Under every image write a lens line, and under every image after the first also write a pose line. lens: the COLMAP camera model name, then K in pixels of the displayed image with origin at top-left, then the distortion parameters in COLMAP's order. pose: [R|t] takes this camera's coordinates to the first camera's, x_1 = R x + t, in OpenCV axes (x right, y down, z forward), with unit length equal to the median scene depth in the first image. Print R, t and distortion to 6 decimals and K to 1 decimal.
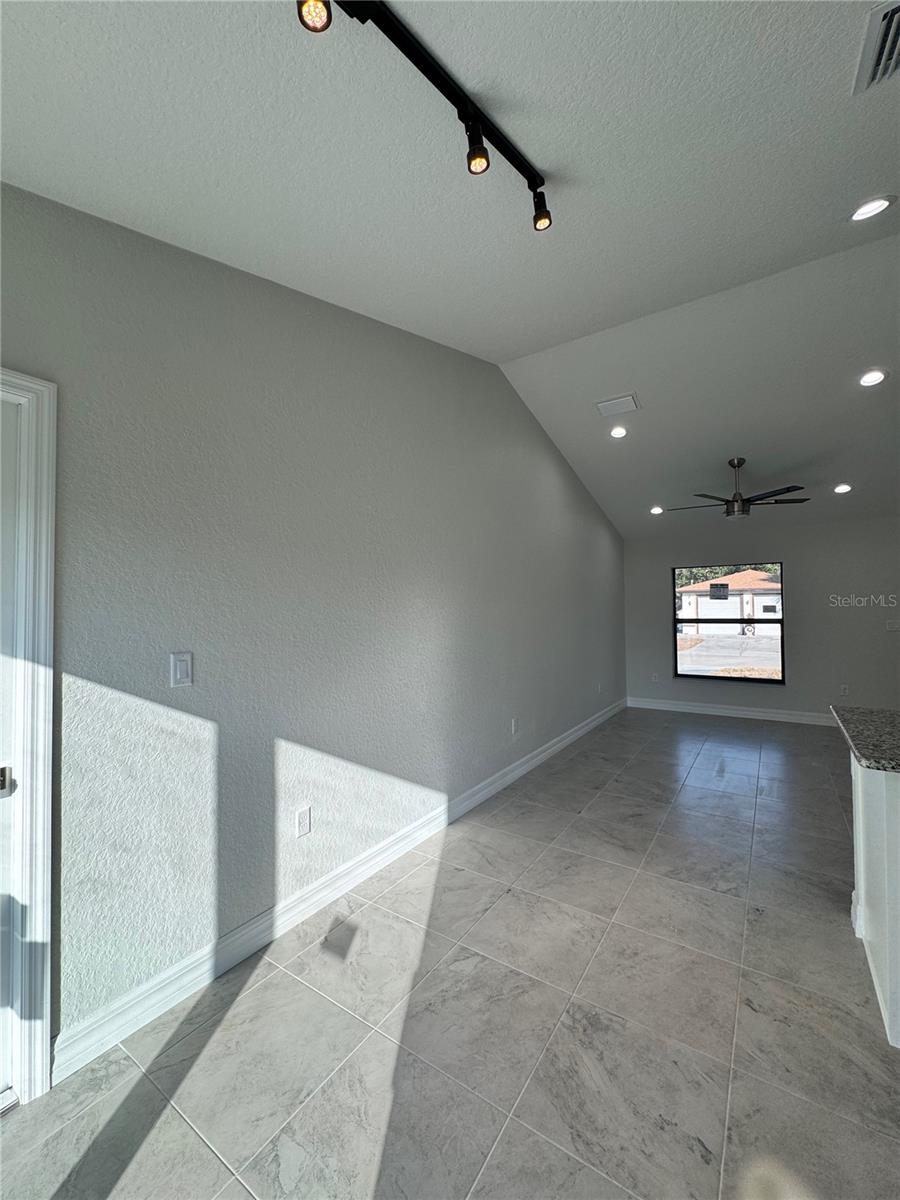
lens RADIAL K [[475.4, 0, 454.4], [0, 475.4, 602.4], [0, 0, 1]] dist [-0.001559, -0.000361]
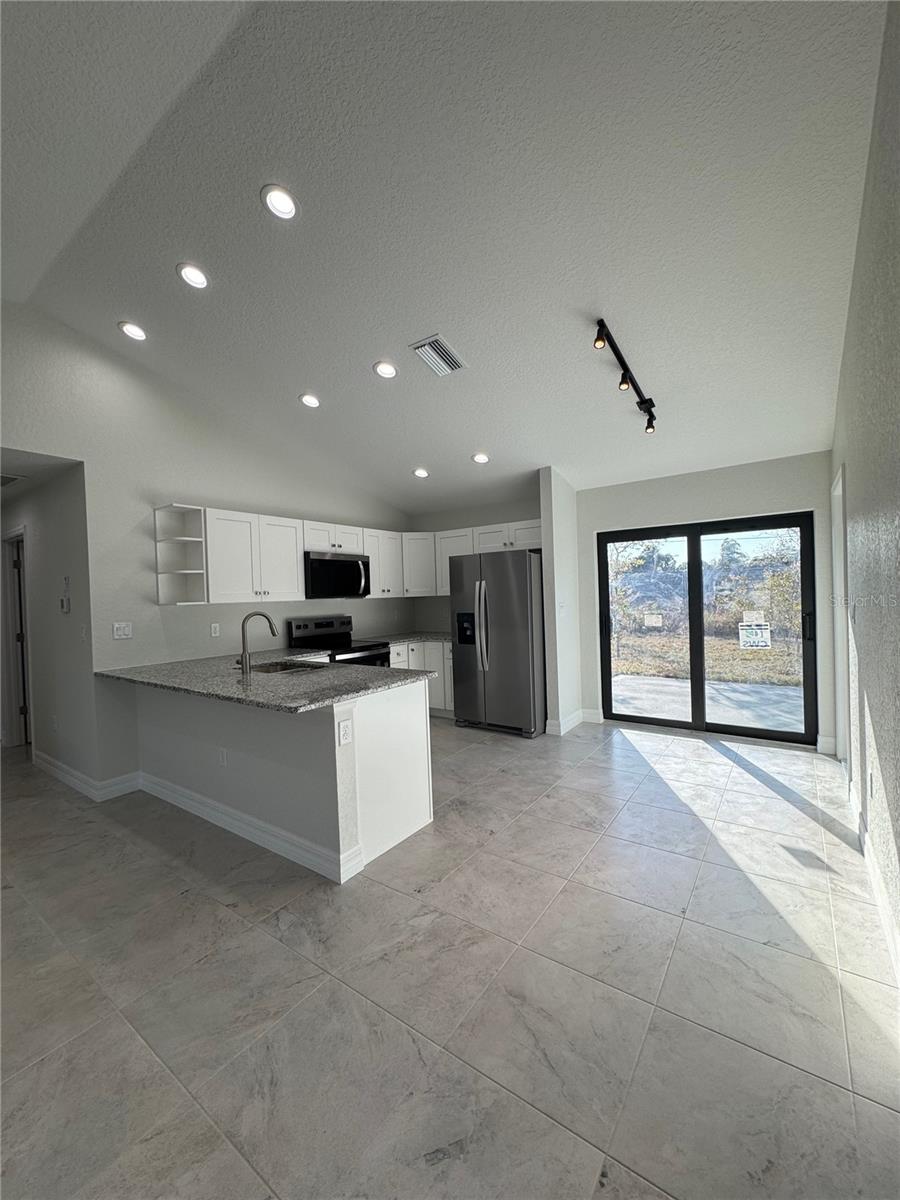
lens RADIAL K [[479.5, 0, 452.5], [0, 479.5, 600.1], [0, 0, 1]] dist [-0.002105, 0.000173]
pose [[-0.998626, 0.044563, 0.027582, 0.551471], [0.044283, 0.998962, -0.010676, 0.052624], [-0.028029, -0.009440, -0.999563, 2.158609]]
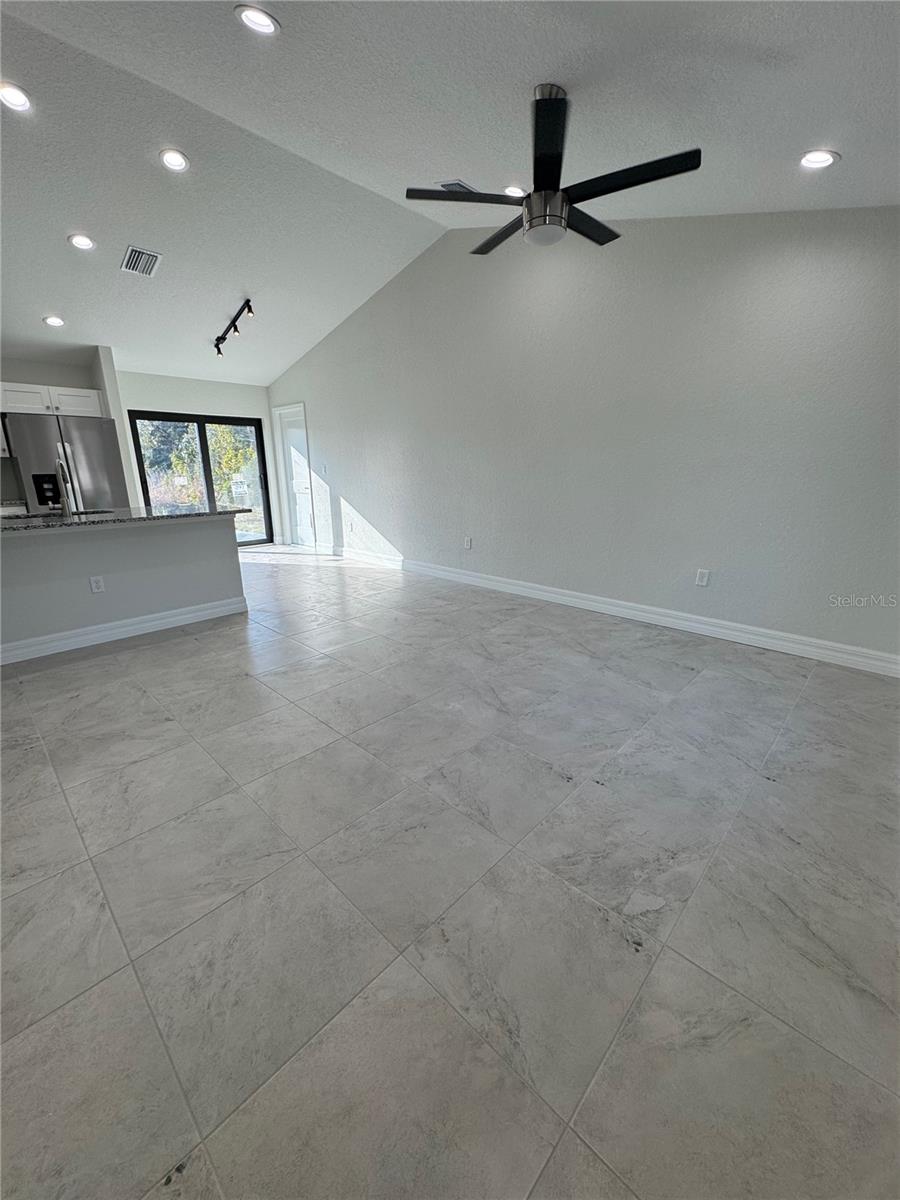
lens RADIAL K [[479.5, 0, 452.5], [0, 479.5, 600.1], [0, 0, 1]] dist [-0.002105, 0.000173]
pose [[-0.167104, 0.279491, -0.945495, 2.704370], [0.027585, 0.959929, 0.278883, 0.087044], [0.985553, 0.020521, -0.168117, 2.279663]]
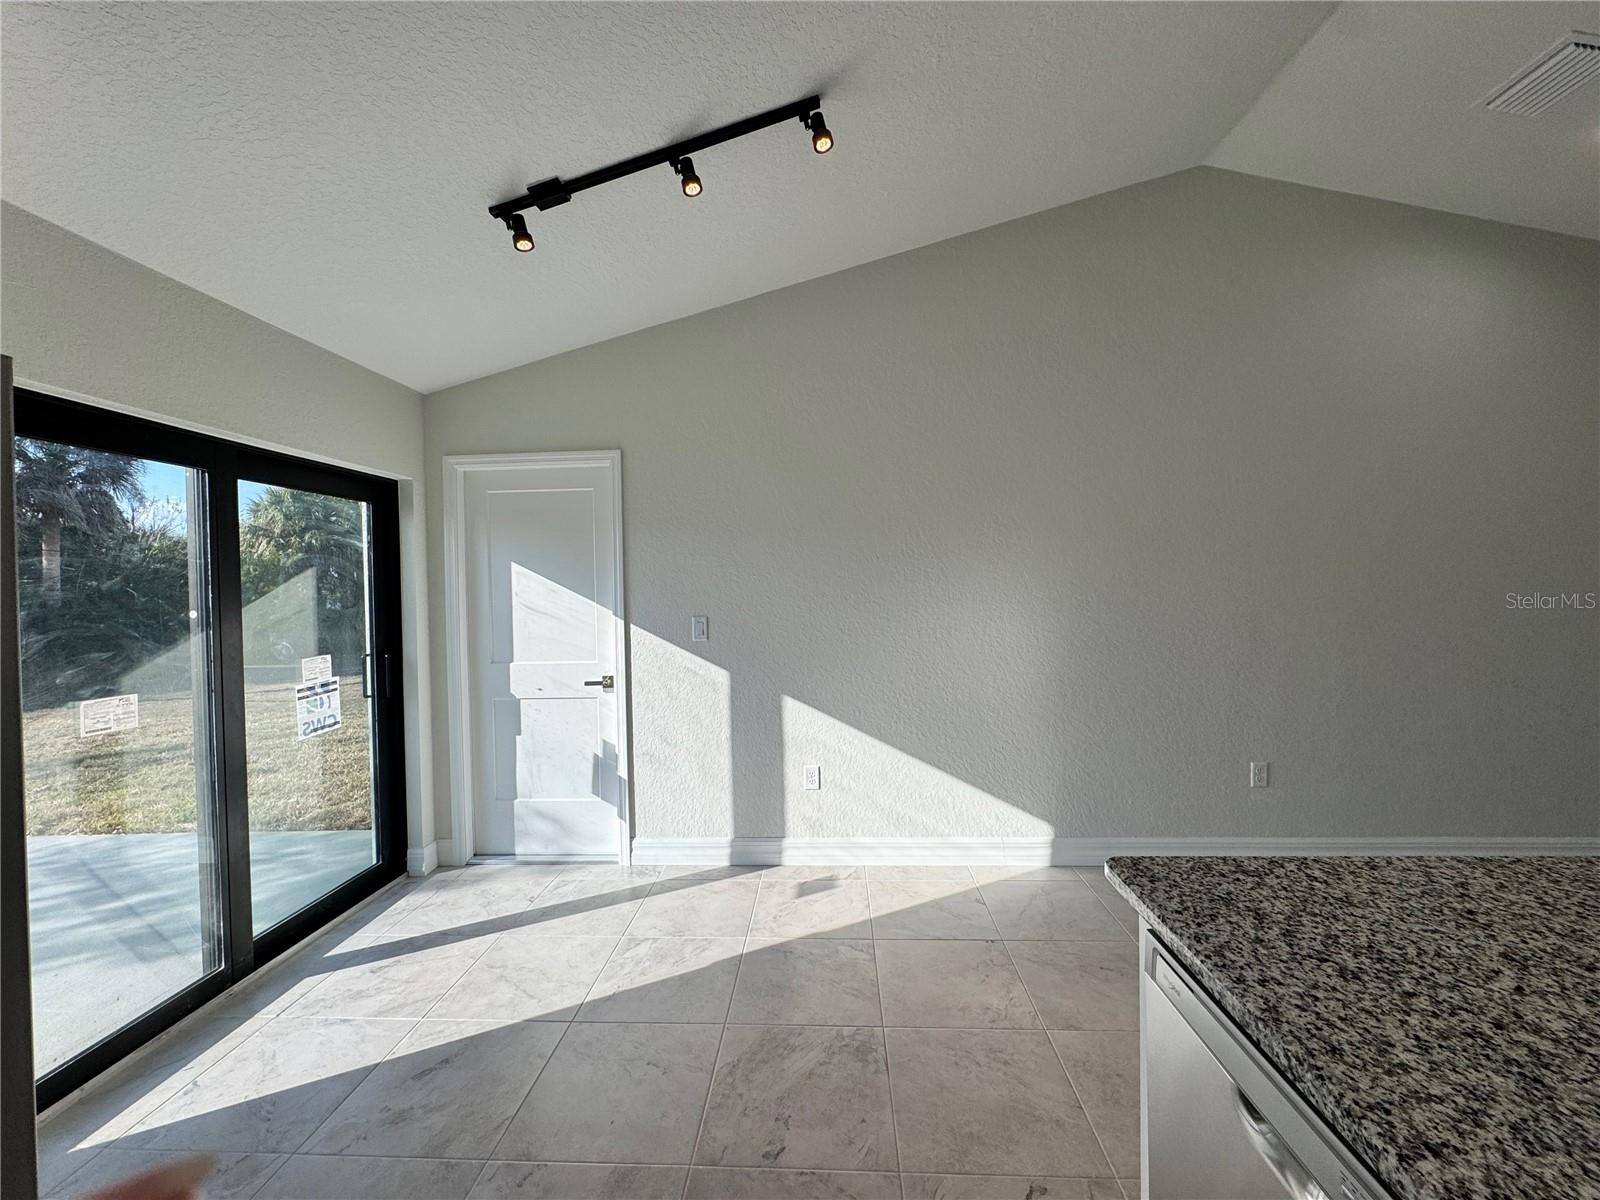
lens RADIAL K [[640.5, 0, 793.9], [0, 640.5, 593.1], [0, 0, 1]] dist [-0.000700, 0.000049]
pose [[0.514084, 0.009314, -0.857689, 0.972728], [0.034465, 0.998909, 0.031505, -0.005740], [0.857047, -0.045756, 0.513202, 0.247432]]
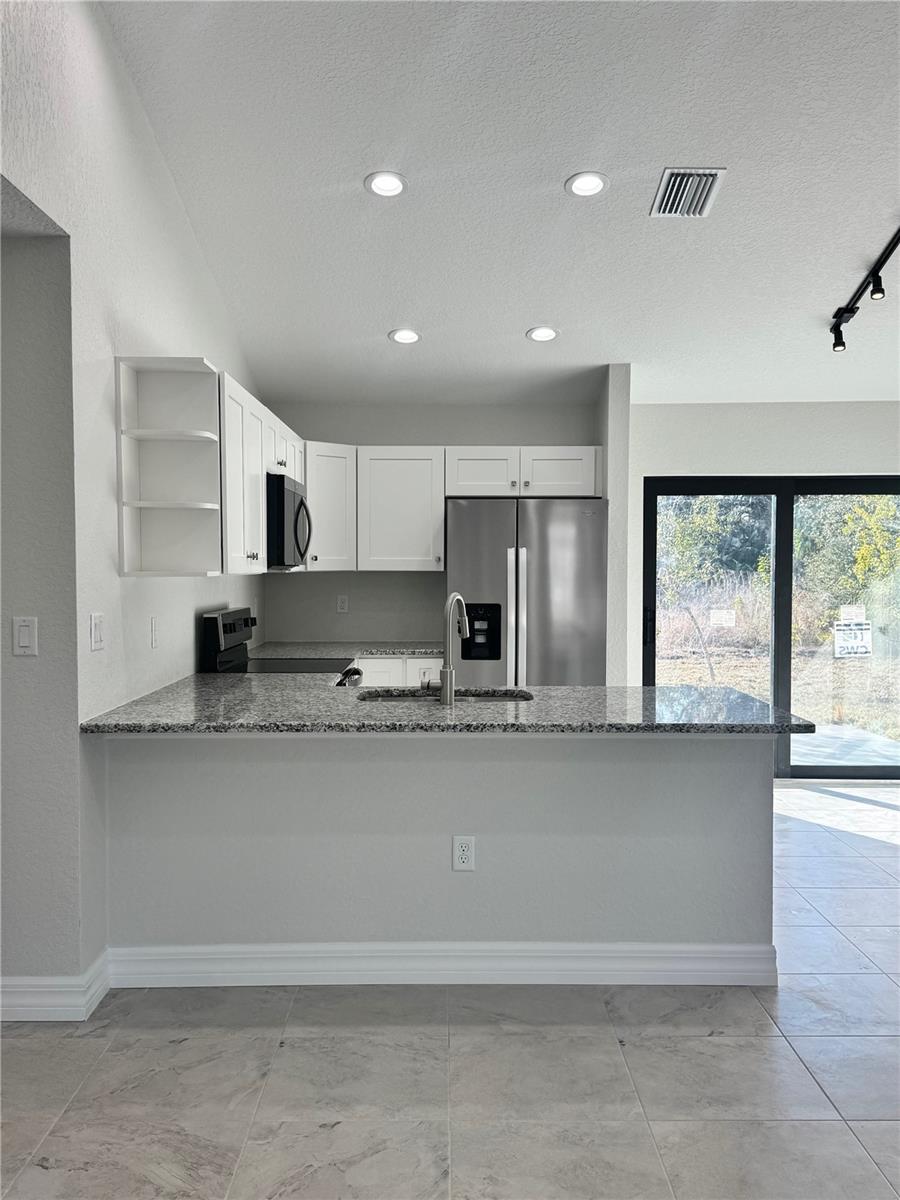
lens RADIAL K [[1101.4, 0, 445.6], [0, 1101.4, 603.5], [0, 0, 1]] dist [0.174438, -0.337065]
pose [[-0.826854, 0.031835, -0.561515, 2.334484], [0.019960, 0.999429, 0.027270, 0.009045], [0.562062, 0.011341, -0.827017, 2.247686]]
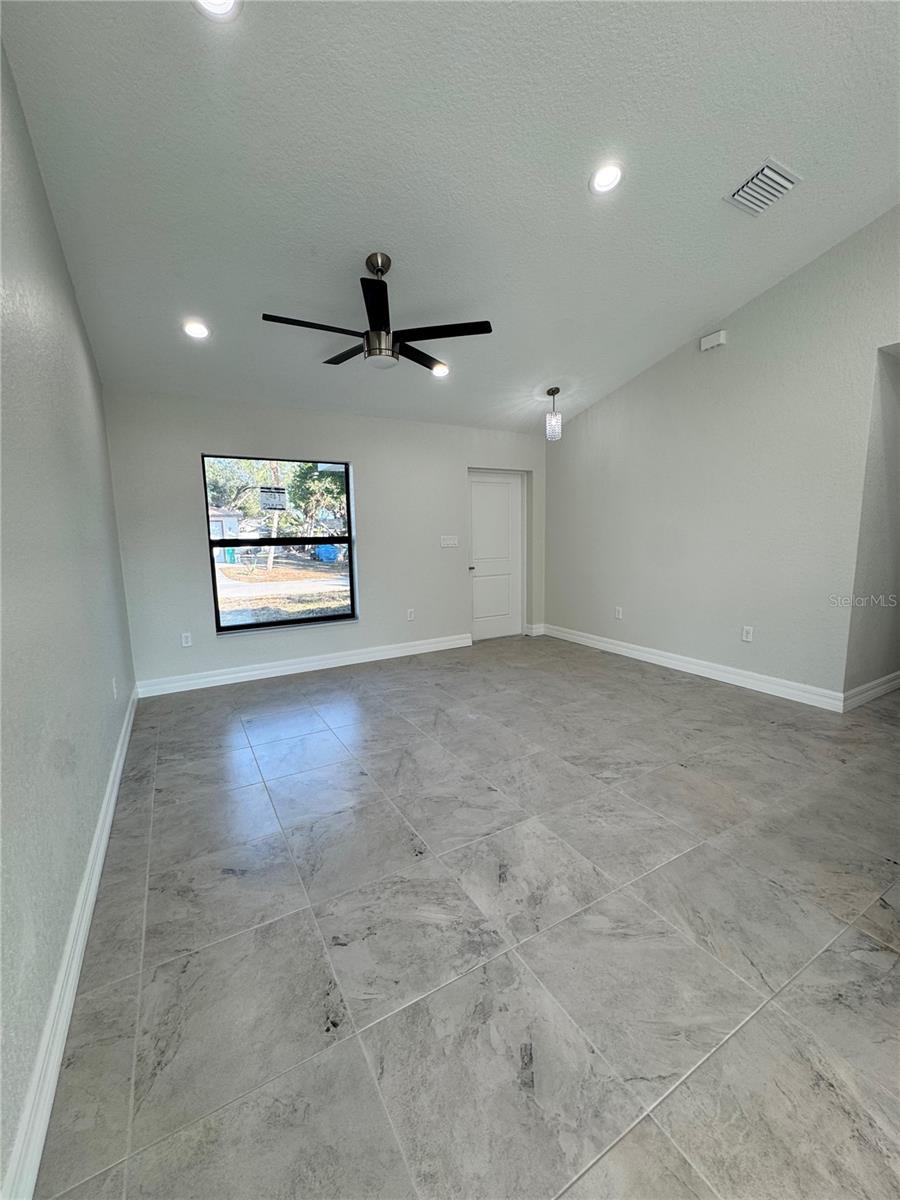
lens RADIAL K [[475.4, 0, 454.4], [0, 475.4, 602.4], [0, 0, 1]] dist [-0.001559, -0.000361]
pose [[0.435534, -0.126831, 0.891192, 0.133893], [-0.006380, 0.989565, 0.143949, 0.080596], [-0.900150, -0.068380, 0.430180, 1.452349]]
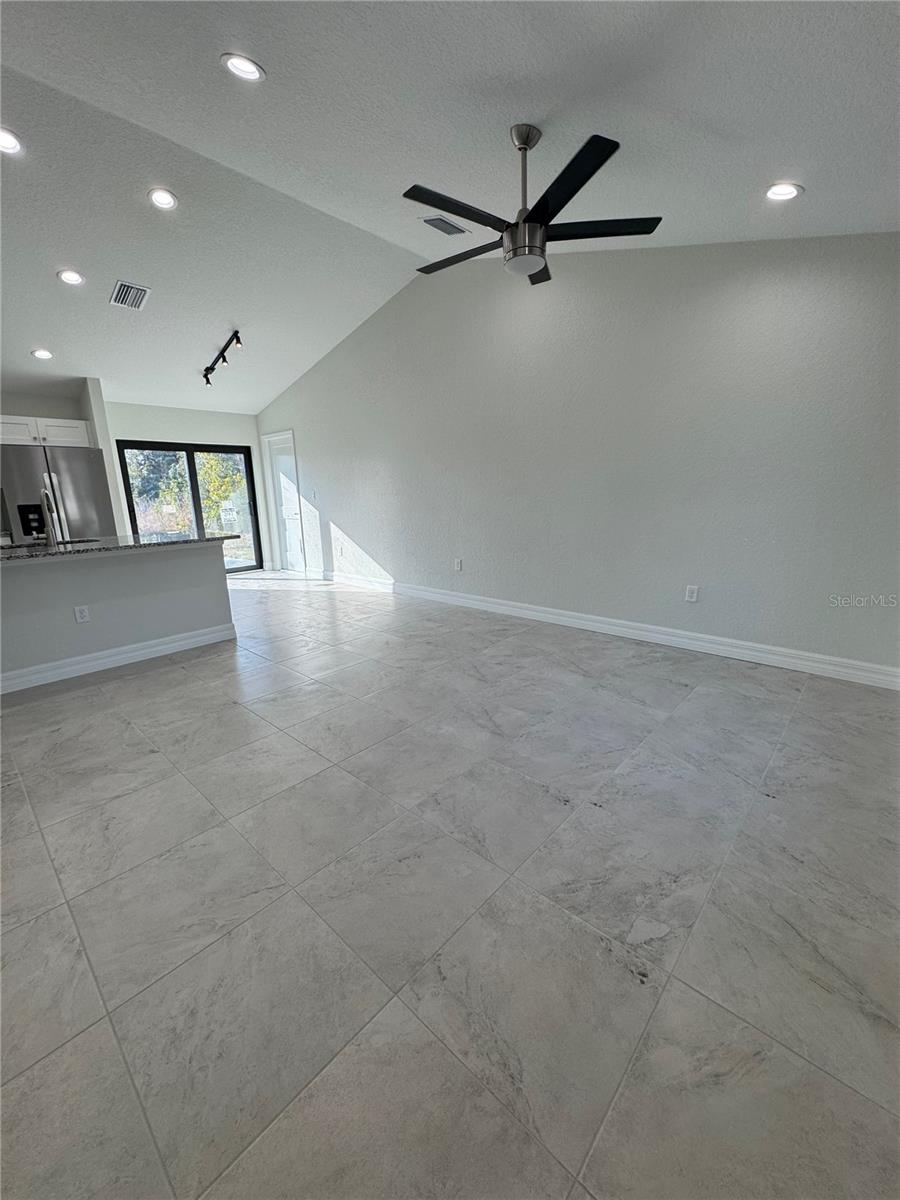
lens RADIAL K [[479.5, 0, 452.5], [0, 479.5, 600.1], [0, 0, 1]] dist [-0.002105, 0.000173]
pose [[-0.145395, 0.238505, -0.960196, 2.696023], [0.045252, 0.971096, 0.234360, 0.092500], [0.988338, -0.009376, -0.151985, 2.282275]]
